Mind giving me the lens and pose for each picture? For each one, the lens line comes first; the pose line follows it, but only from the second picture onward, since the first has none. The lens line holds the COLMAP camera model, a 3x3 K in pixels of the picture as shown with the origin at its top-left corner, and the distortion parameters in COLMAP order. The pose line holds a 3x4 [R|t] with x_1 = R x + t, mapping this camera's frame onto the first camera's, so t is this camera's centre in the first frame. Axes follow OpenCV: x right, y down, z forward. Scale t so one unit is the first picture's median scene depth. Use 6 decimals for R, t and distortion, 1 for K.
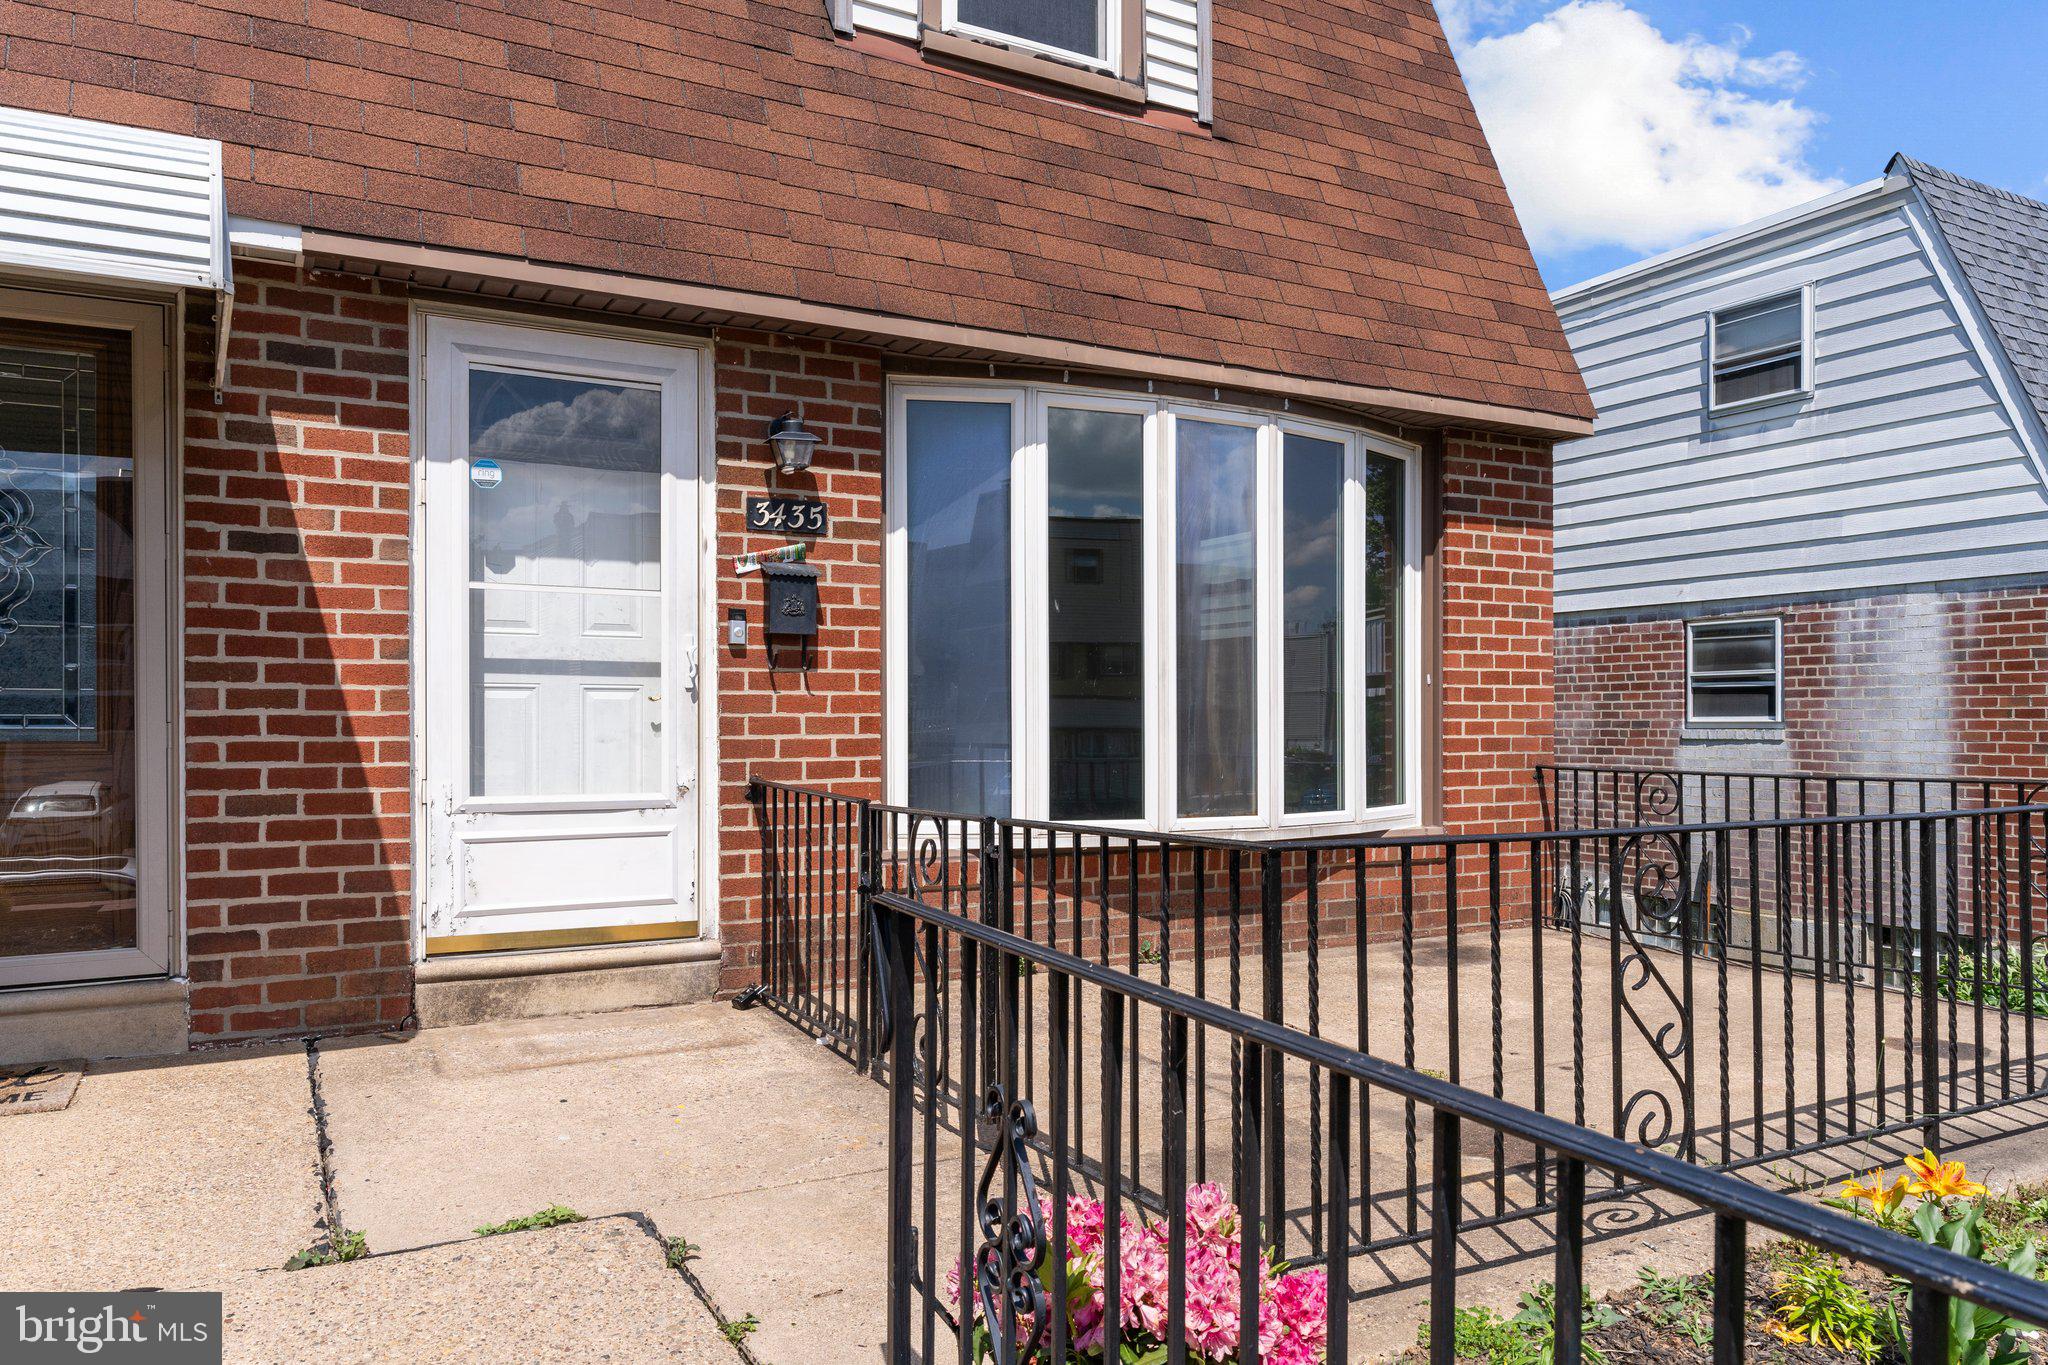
lens RADIAL K [[1410.5, 0, 1022.6], [0, 1410.5, 718.5], [0, 0, 1]] dist [0.000475, 0.000599]
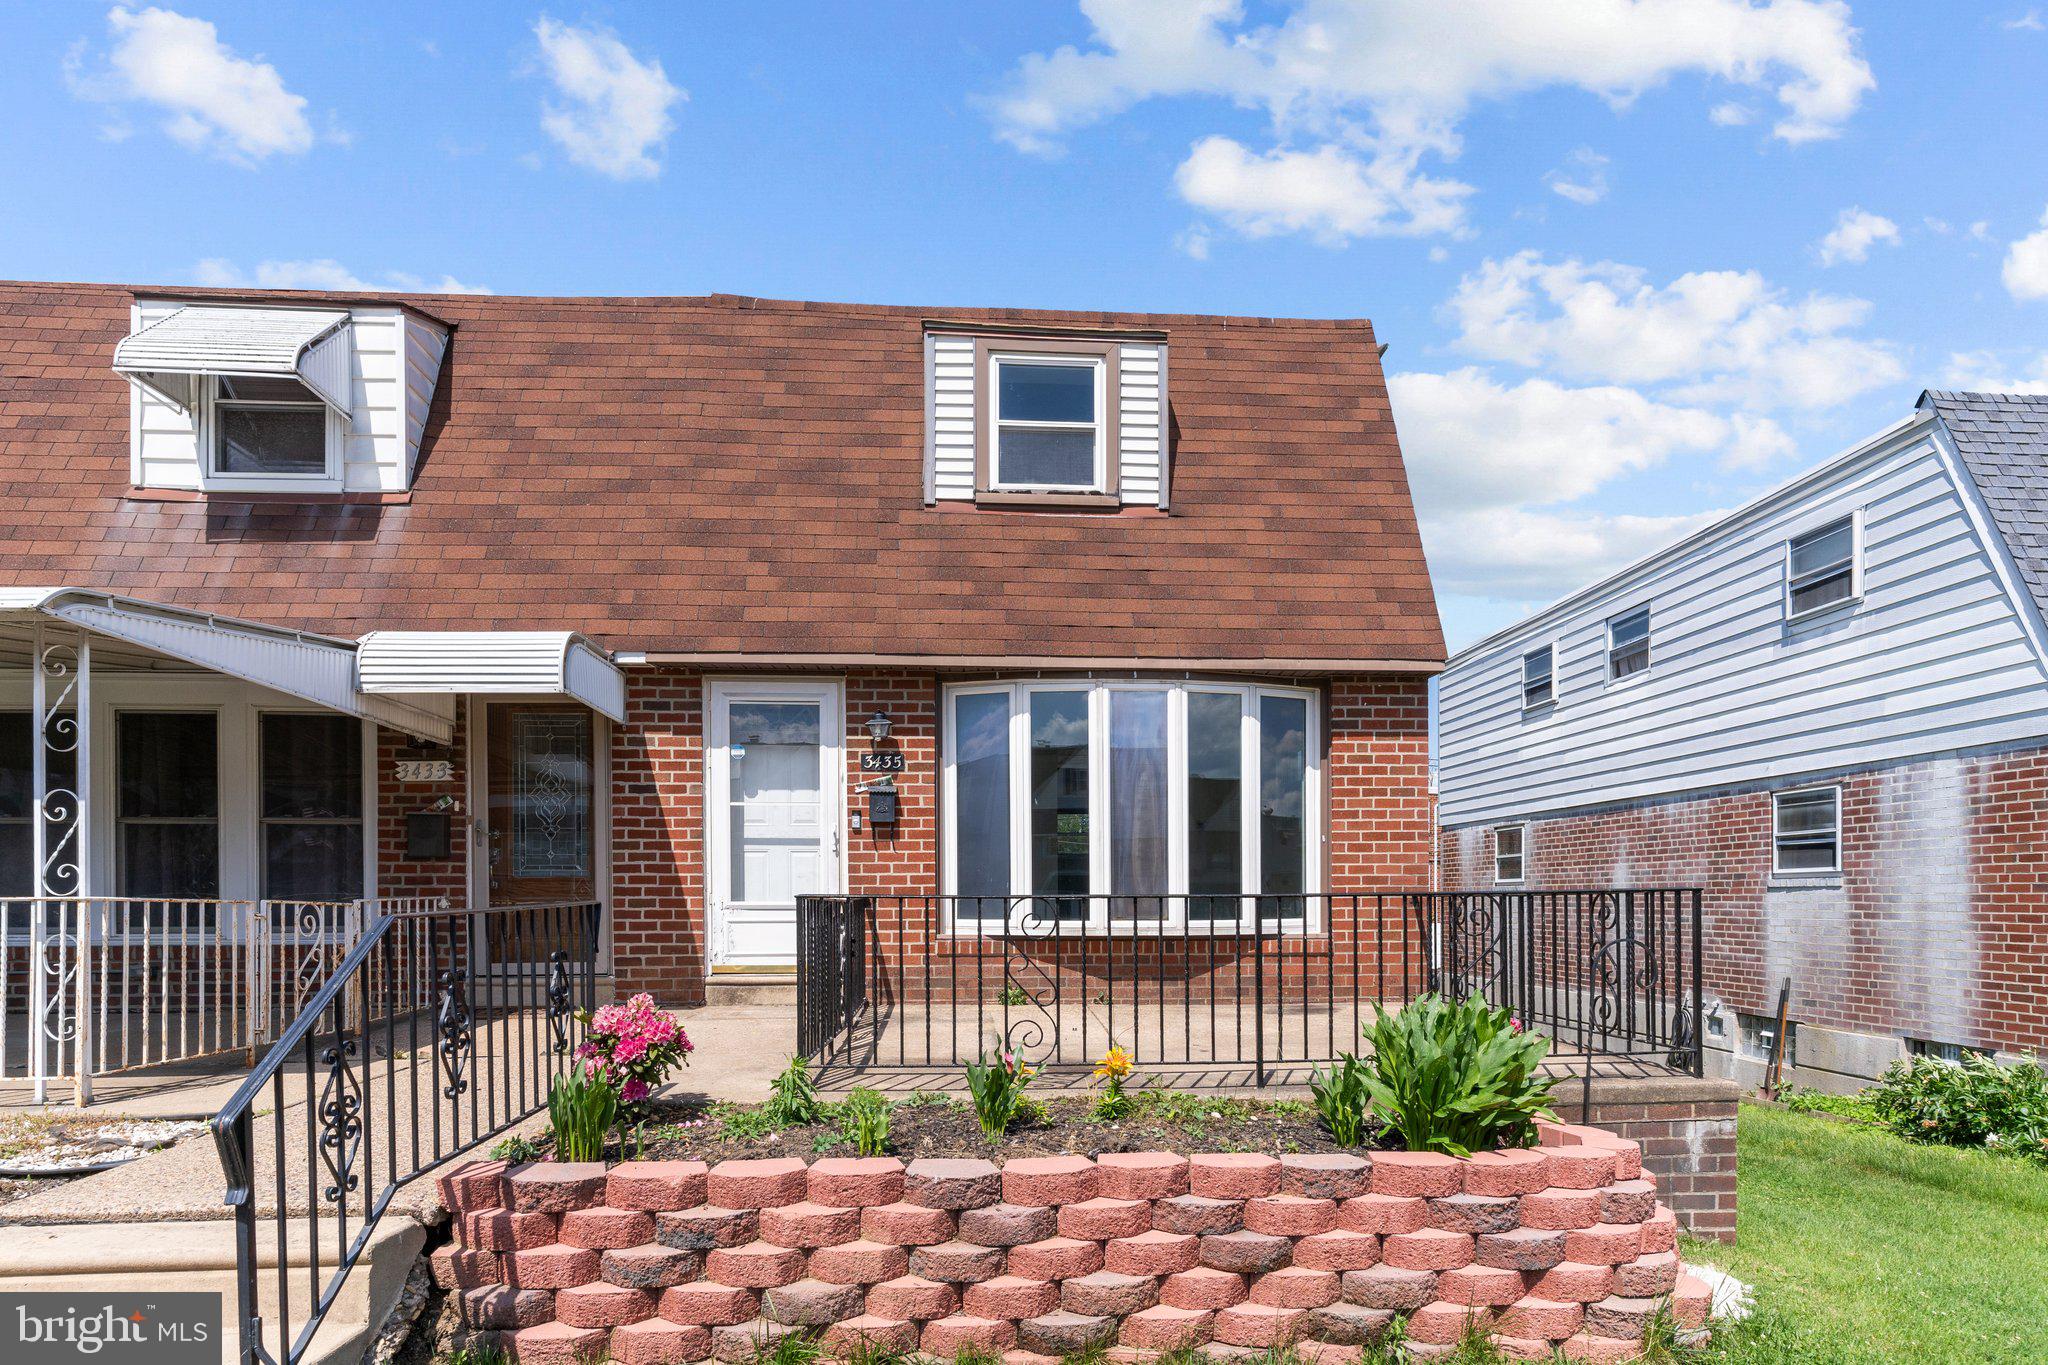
lens RADIAL K [[1018.8, 0, 1024.4], [0, 1018.8, 899.8], [0, 0, 1]] dist [0.002168, 0.000366]
pose [[0.909893, -0.003342, -0.414828, 0.501833], [0.005834, 0.999972, 0.004741, 0.036030], [0.414801, -0.006734, 0.909887, -0.178511]]
